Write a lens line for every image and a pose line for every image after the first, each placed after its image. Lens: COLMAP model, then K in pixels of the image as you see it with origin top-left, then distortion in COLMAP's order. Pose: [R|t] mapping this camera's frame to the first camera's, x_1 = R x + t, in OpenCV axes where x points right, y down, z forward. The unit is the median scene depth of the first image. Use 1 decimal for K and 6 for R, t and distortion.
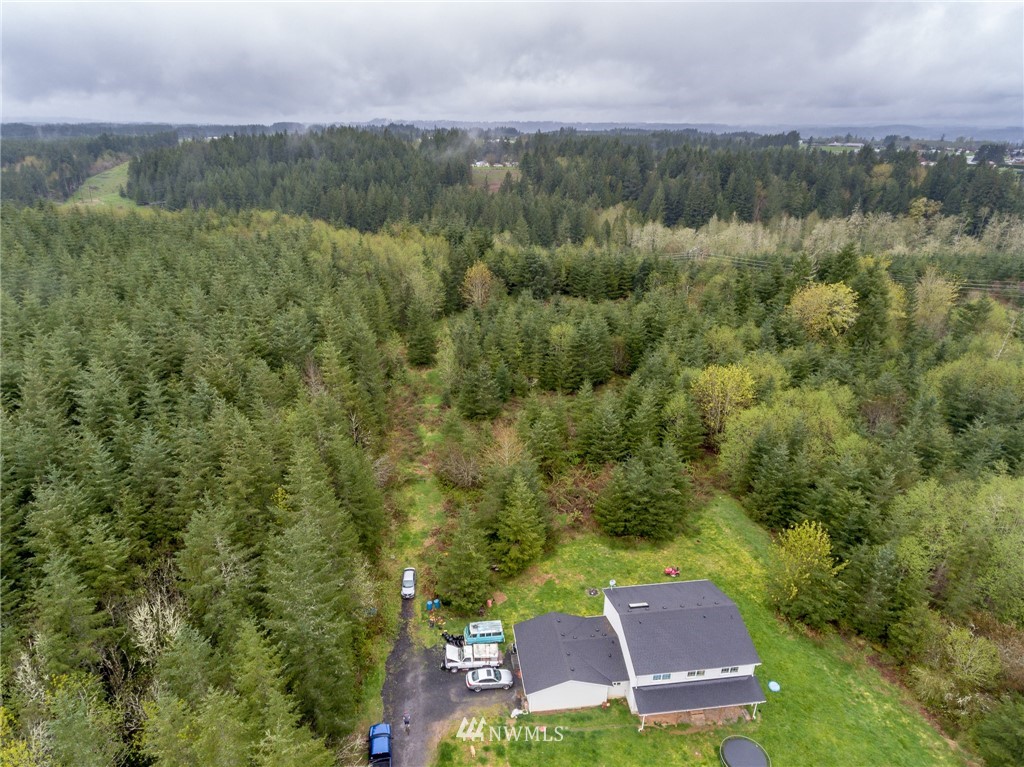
lens RADIAL K [[600.3, 0, 503.0], [0, 600.3, 378.4], [0, 0, 1]] dist [-0.001372, -0.001171]
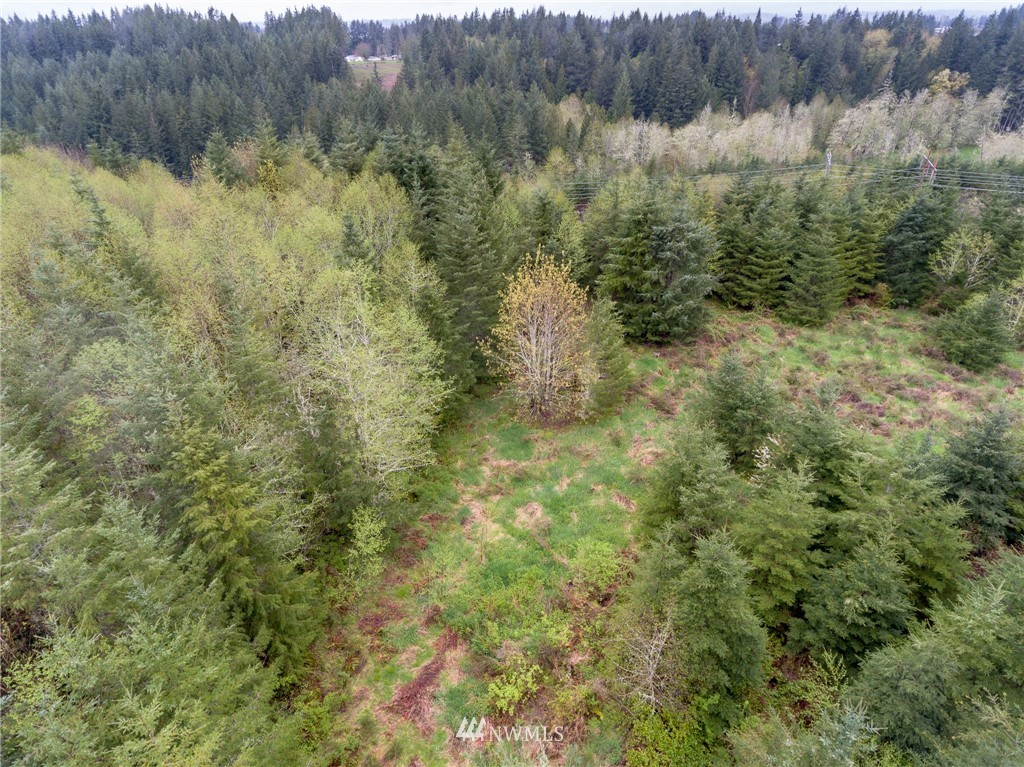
lens RADIAL K [[600.3, 0, 503.0], [0, 600.3, 378.4], [0, 0, 1]] dist [-0.001372, -0.001171]
pose [[0.977588, -0.127146, 0.167799, -0.057147], [0.103630, 0.984403, 0.142167, -0.086216], [-0.183258, -0.121592, 0.975516, 0.336941]]
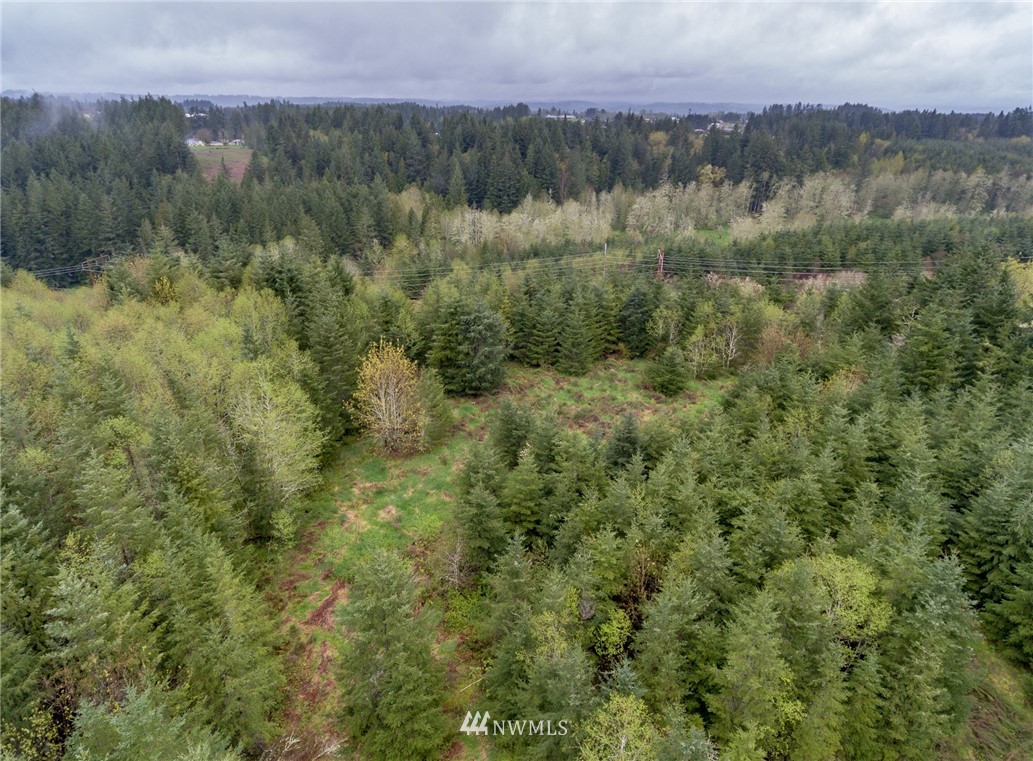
lens RADIAL K [[606.3, 0, 507.9], [0, 606.3, 367.9], [0, 0, 1]] dist [-0.002128, -0.001639]
pose [[0.898986, -0.172871, 0.402417, -0.069951], [0.166268, 0.984730, 0.051585, -0.088738], [-0.405190, 0.020535, 0.914002, 0.258717]]
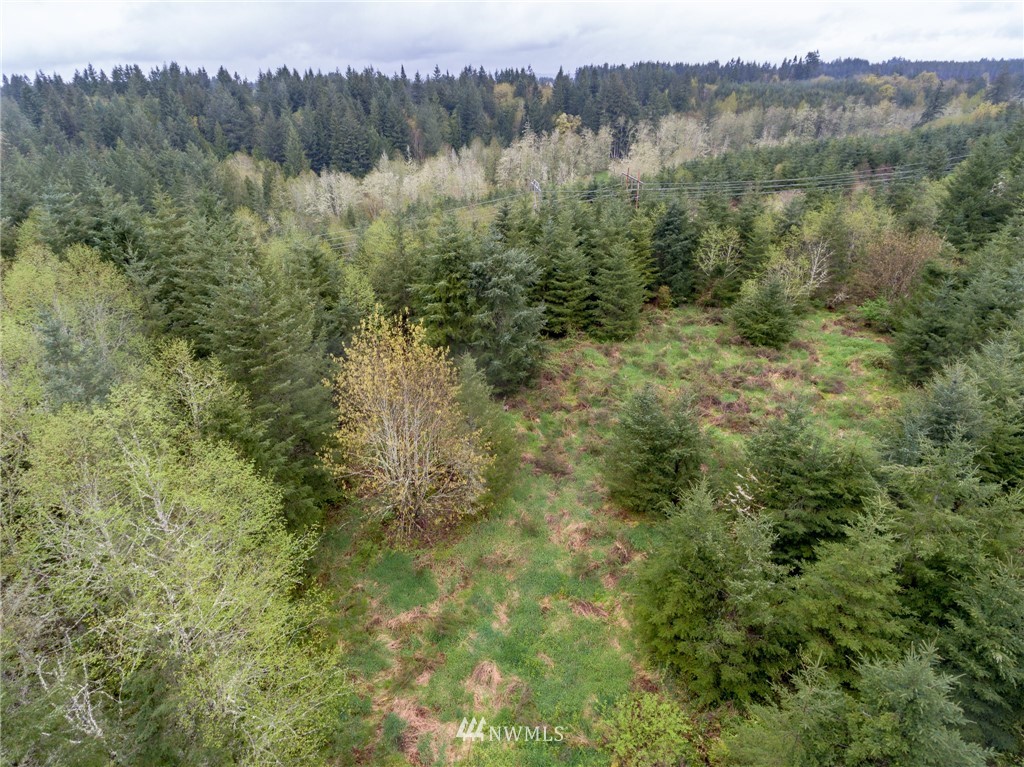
lens RADIAL K [[600.3, 0, 503.0], [0, 600.3, 378.4], [0, 0, 1]] dist [-0.001372, -0.001171]
pose [[0.739735, -0.323785, 0.589877, -0.069650], [0.289686, 0.944465, 0.155139, -0.094211], [-0.607350, 0.056118, 0.792450, 0.385333]]
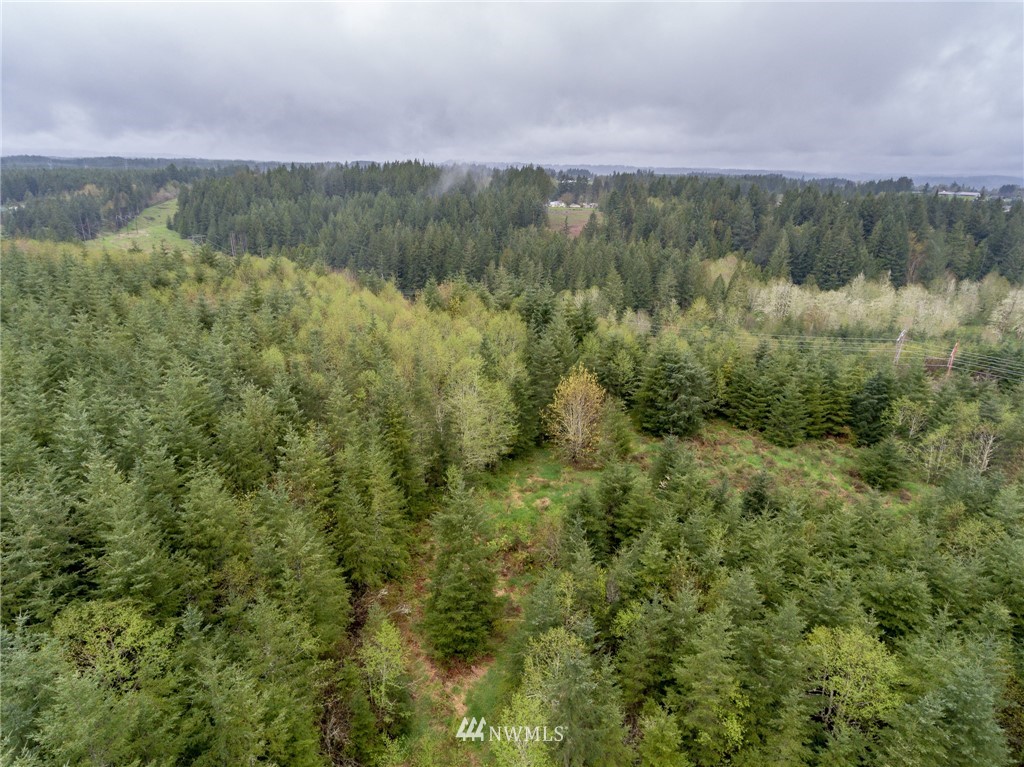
lens RADIAL K [[600.3, 0, 503.0], [0, 600.3, 378.4], [0, 0, 1]] dist [-0.001372, -0.001171]
pose [[0.993790, 0.052505, -0.098110, -0.027594], [-0.058503, 0.996525, -0.059286, -0.071791], [0.094656, 0.064657, 0.993408, 0.216392]]
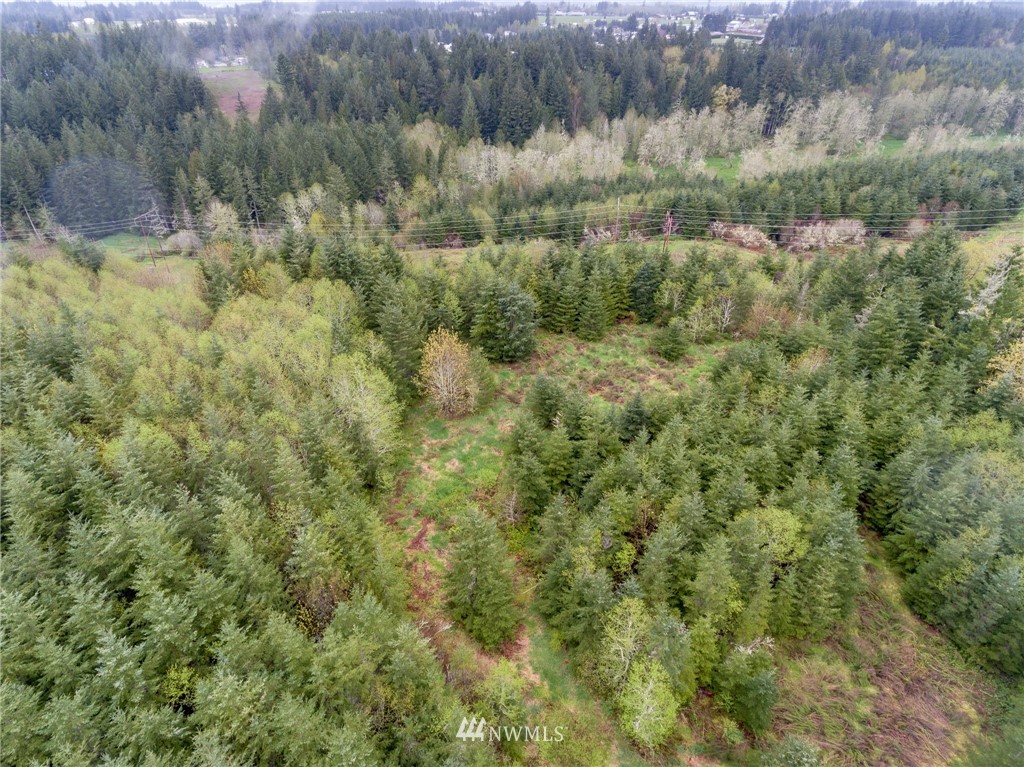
lens RADIAL K [[600.3, 0, 503.0], [0, 600.3, 378.4], [0, 0, 1]] dist [-0.001372, -0.001171]
pose [[0.904467, -0.243691, 0.350077, -0.096345], [0.179111, 0.961850, 0.206794, -0.124839], [-0.387115, -0.124335, 0.913610, 0.215007]]
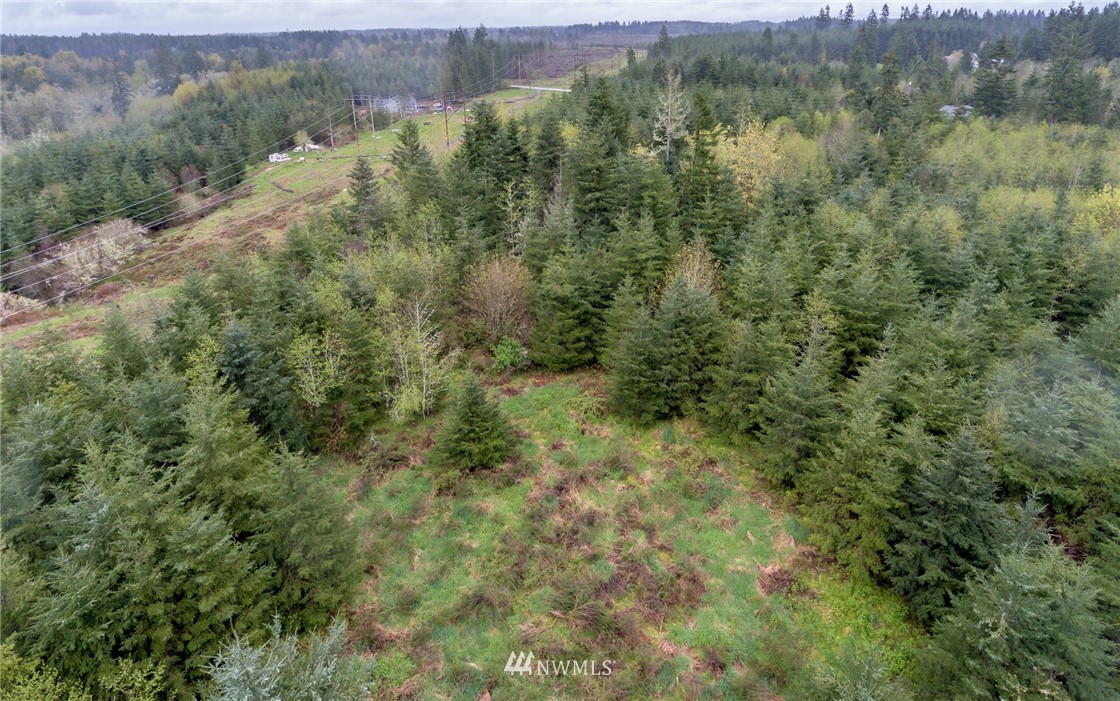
lens RADIAL K [[651.5, 0, 546.2], [0, 651.5, 285.9], [0, 0, 1]] dist [-0.000352, 0.000597]
pose [[-0.373291, -0.341901, 0.862414, -0.016020], [0.377823, 0.792996, 0.477919, -0.149586], [-0.847292, 0.504242, -0.166840, 0.476879]]
